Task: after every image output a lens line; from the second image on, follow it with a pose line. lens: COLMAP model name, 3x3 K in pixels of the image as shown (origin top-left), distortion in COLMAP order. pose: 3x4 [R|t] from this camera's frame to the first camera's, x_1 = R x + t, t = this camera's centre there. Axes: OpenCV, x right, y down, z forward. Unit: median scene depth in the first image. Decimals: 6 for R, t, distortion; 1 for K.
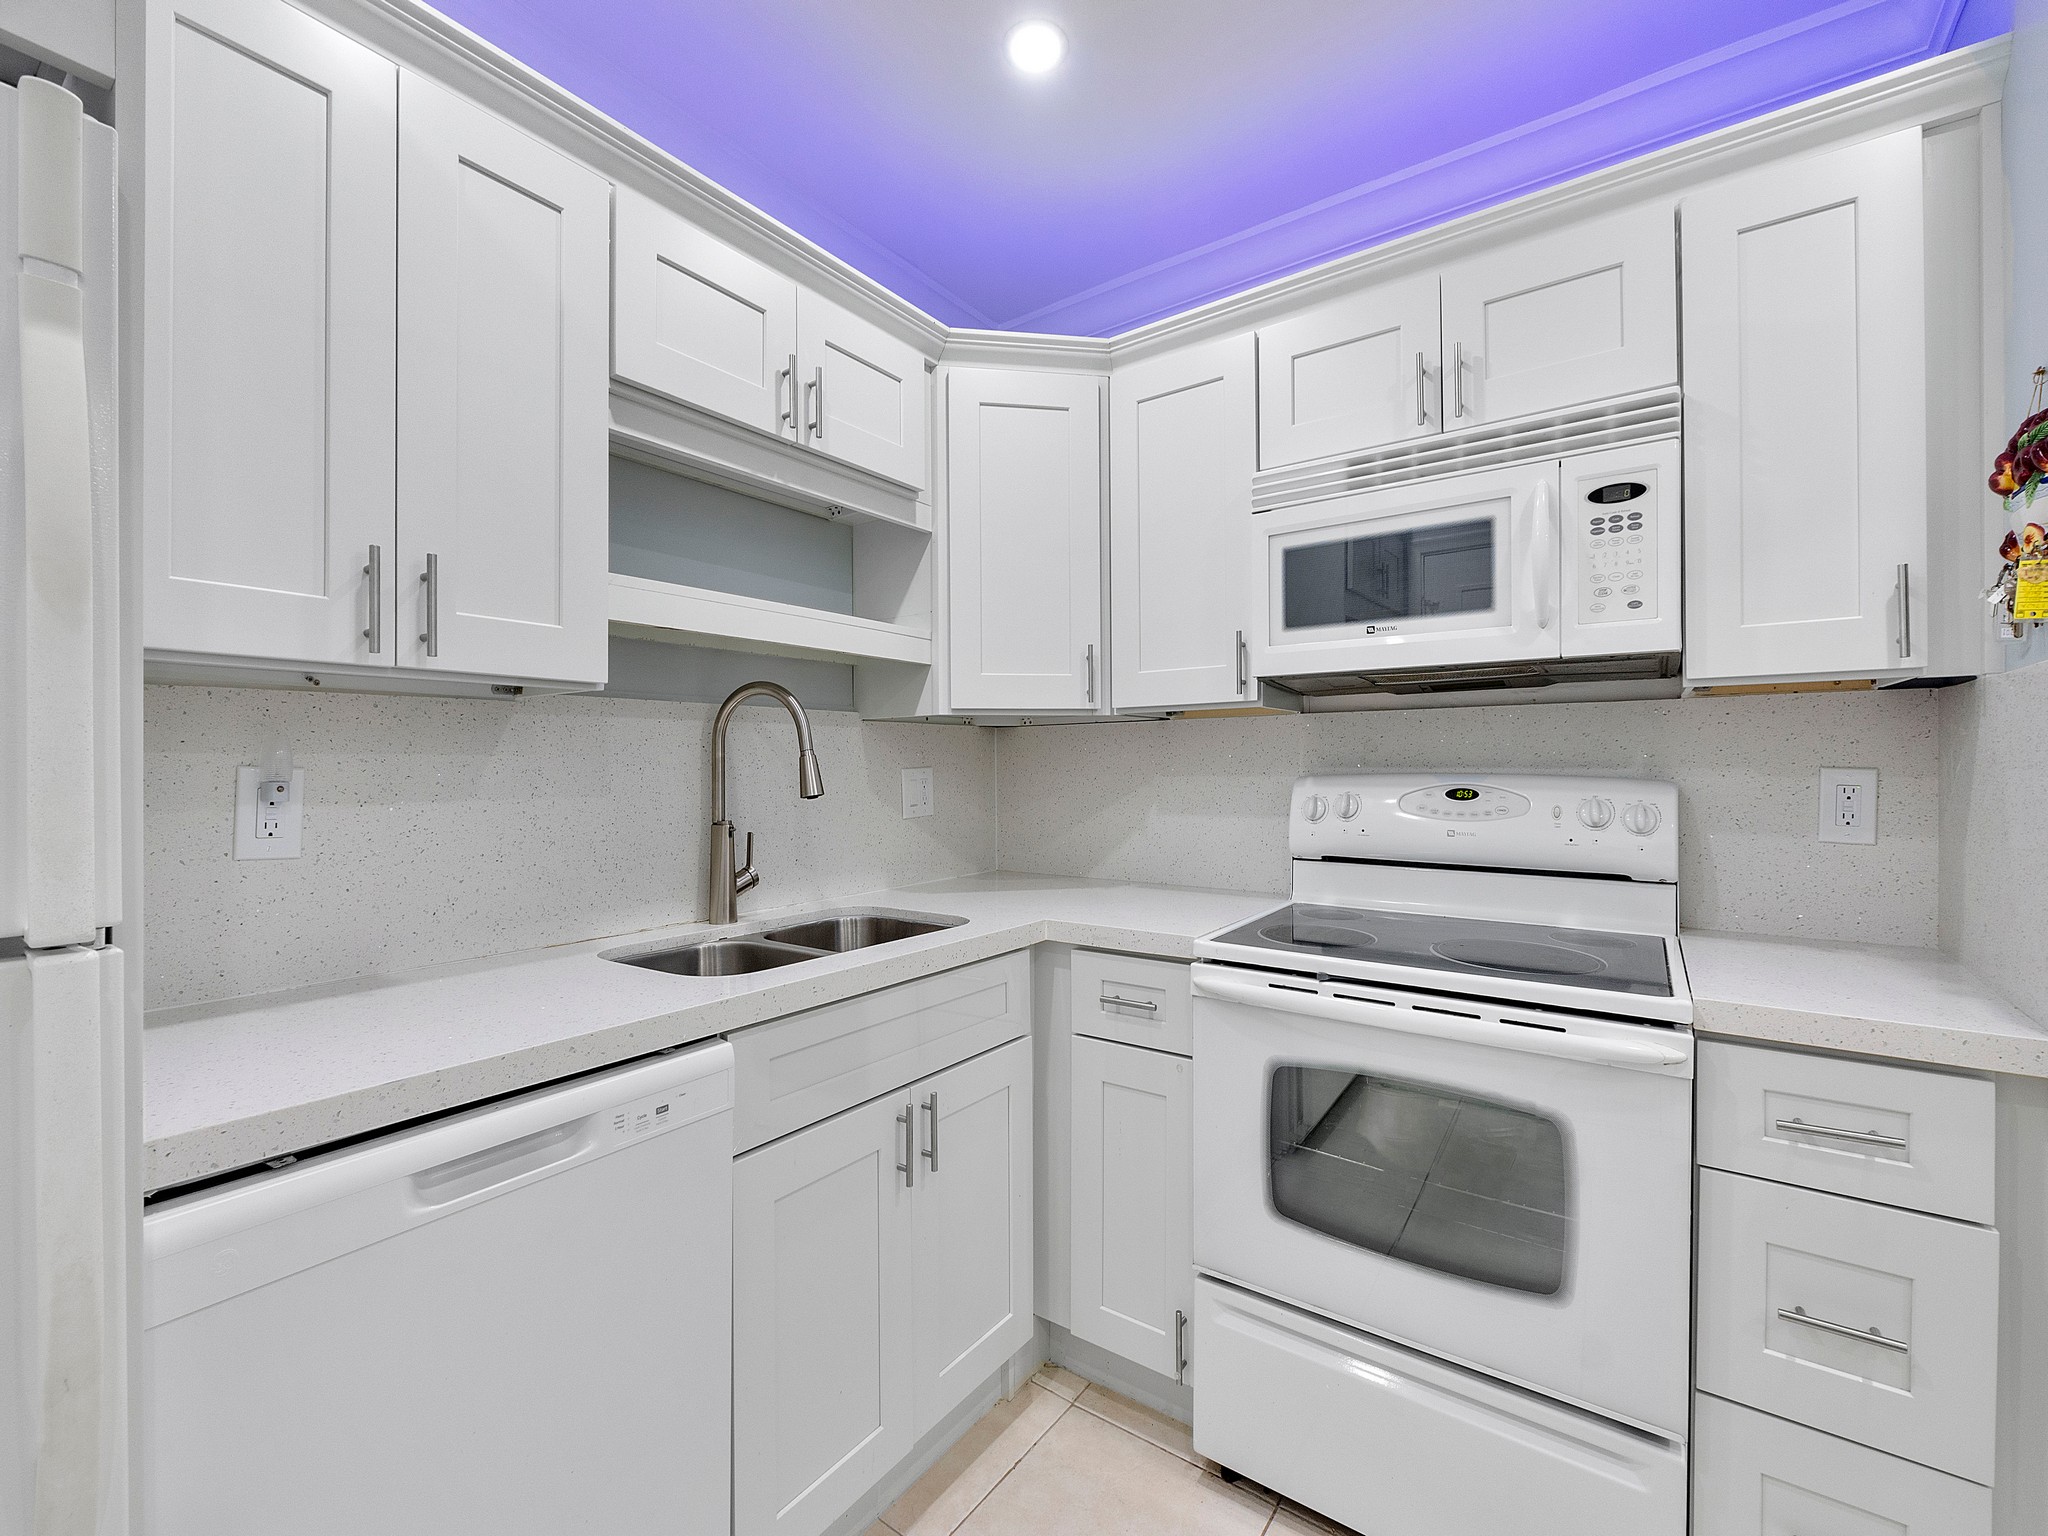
lens RADIAL K [[865.0, 0, 1026.6], [0, 865.0, 762.3], [0, 0, 1]] dist [-0.006700, -0.000763]
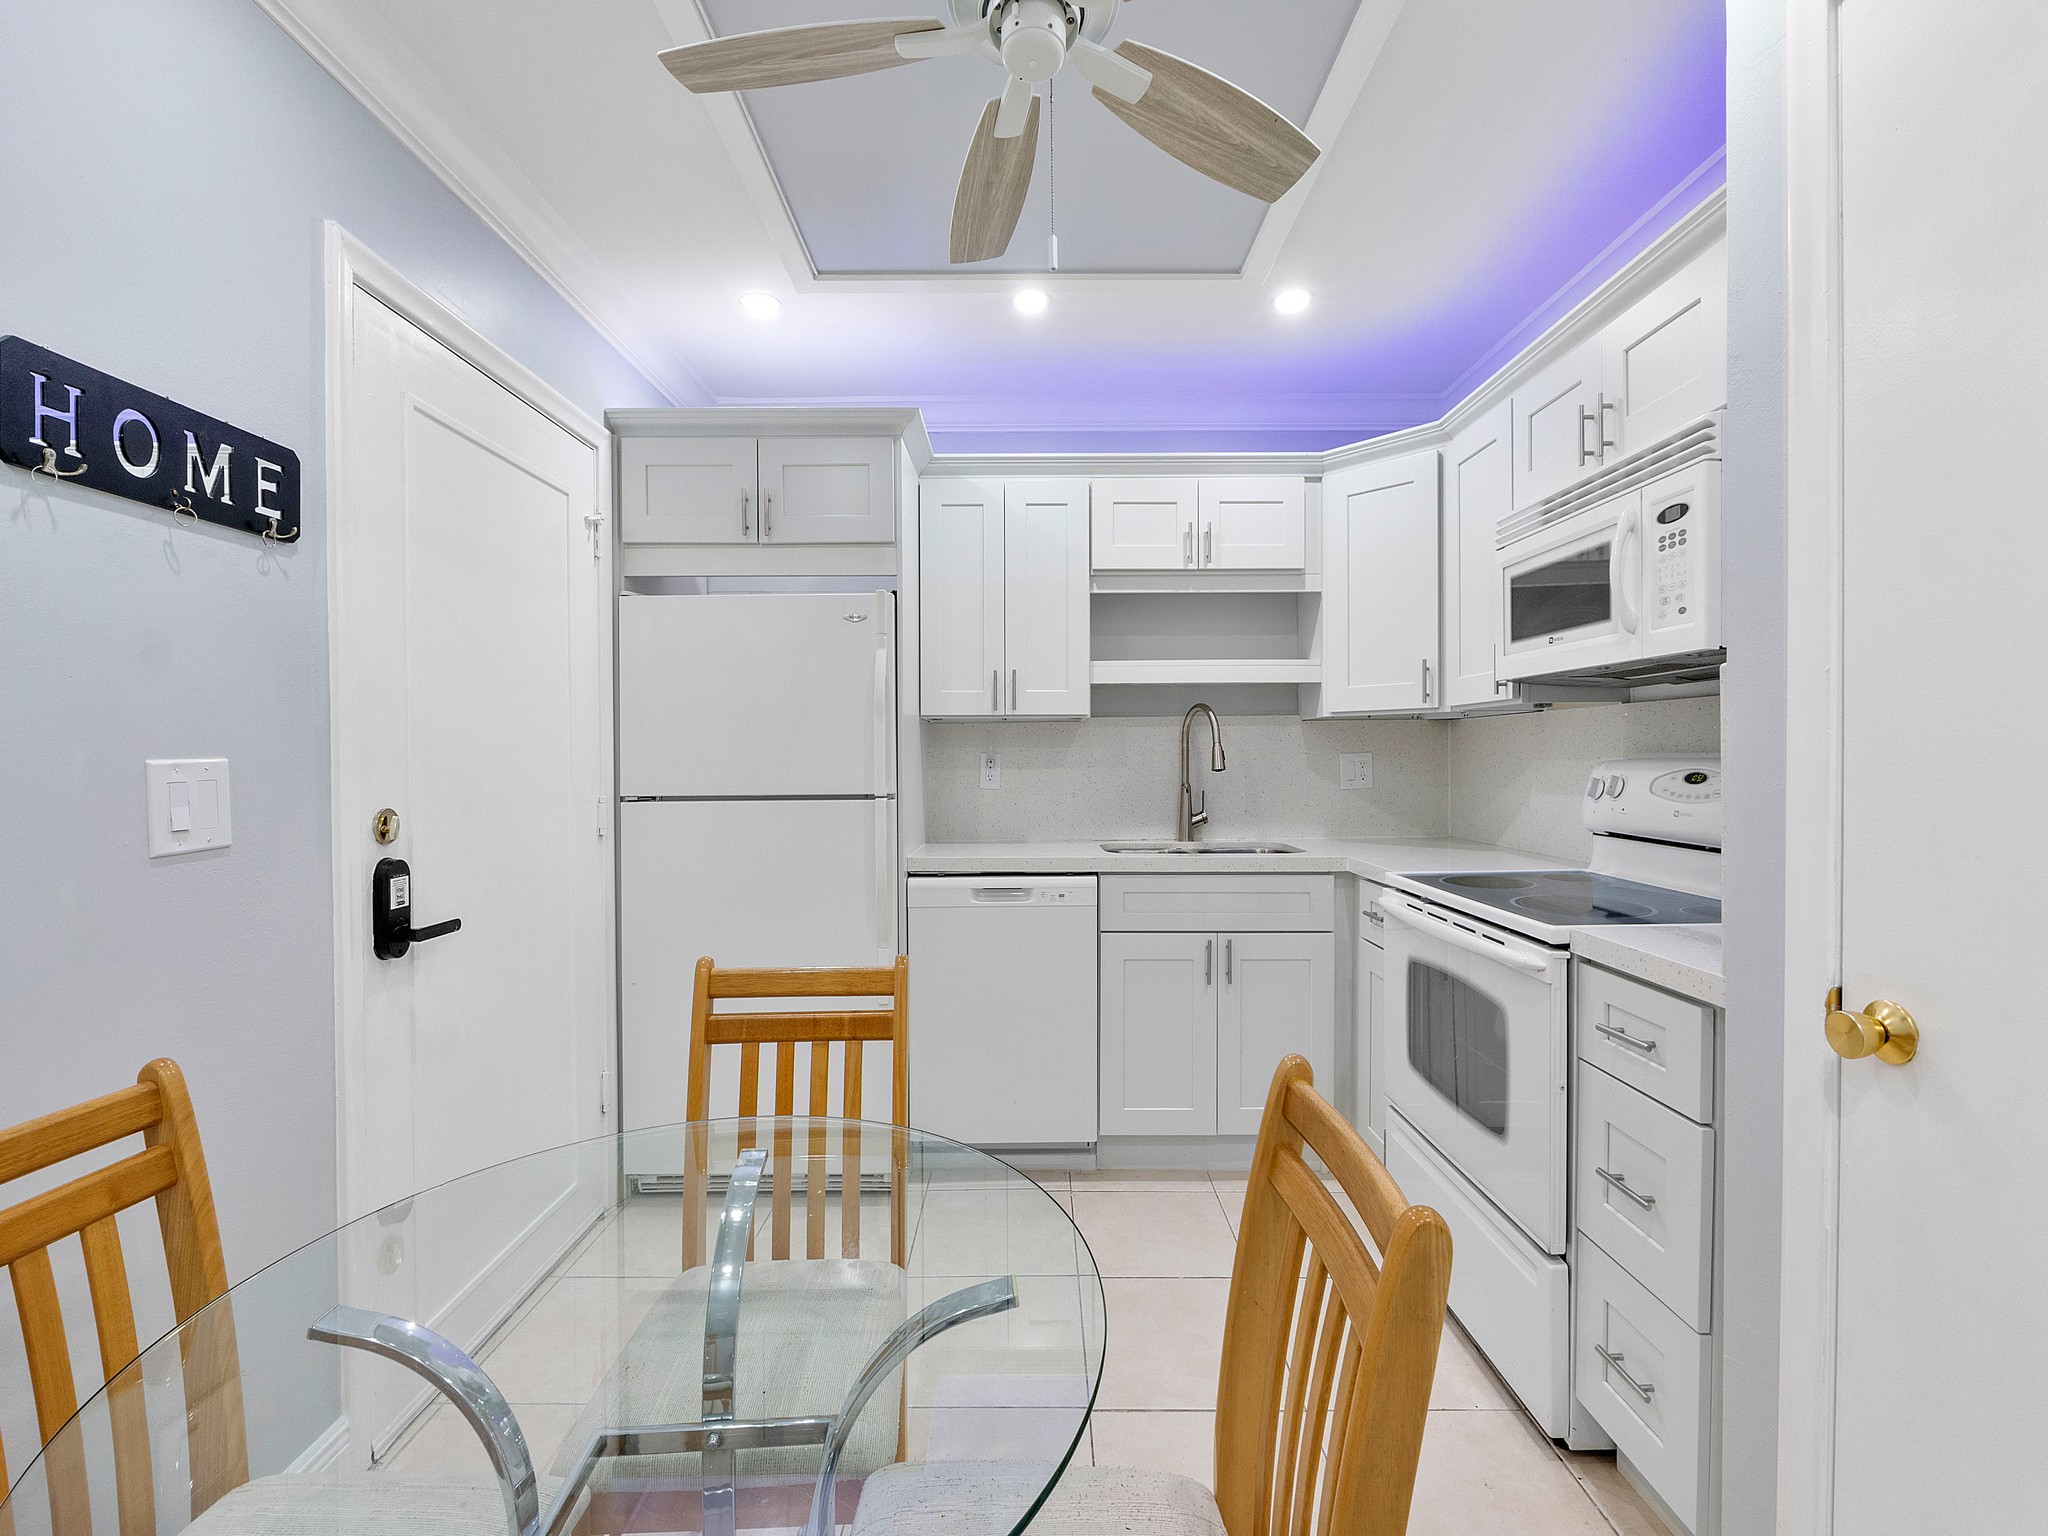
lens RADIAL K [[865.0, 0, 1029.3], [0, 865.0, 762.9], [0, 0, 1]] dist [-0.006700, -0.000763]
pose [[0.586885, 0.008920, -0.809621, 1.049086], [0.007766, 0.999831, 0.016645, -0.007136], [0.809633, -0.016056, 0.586717, -0.344535]]
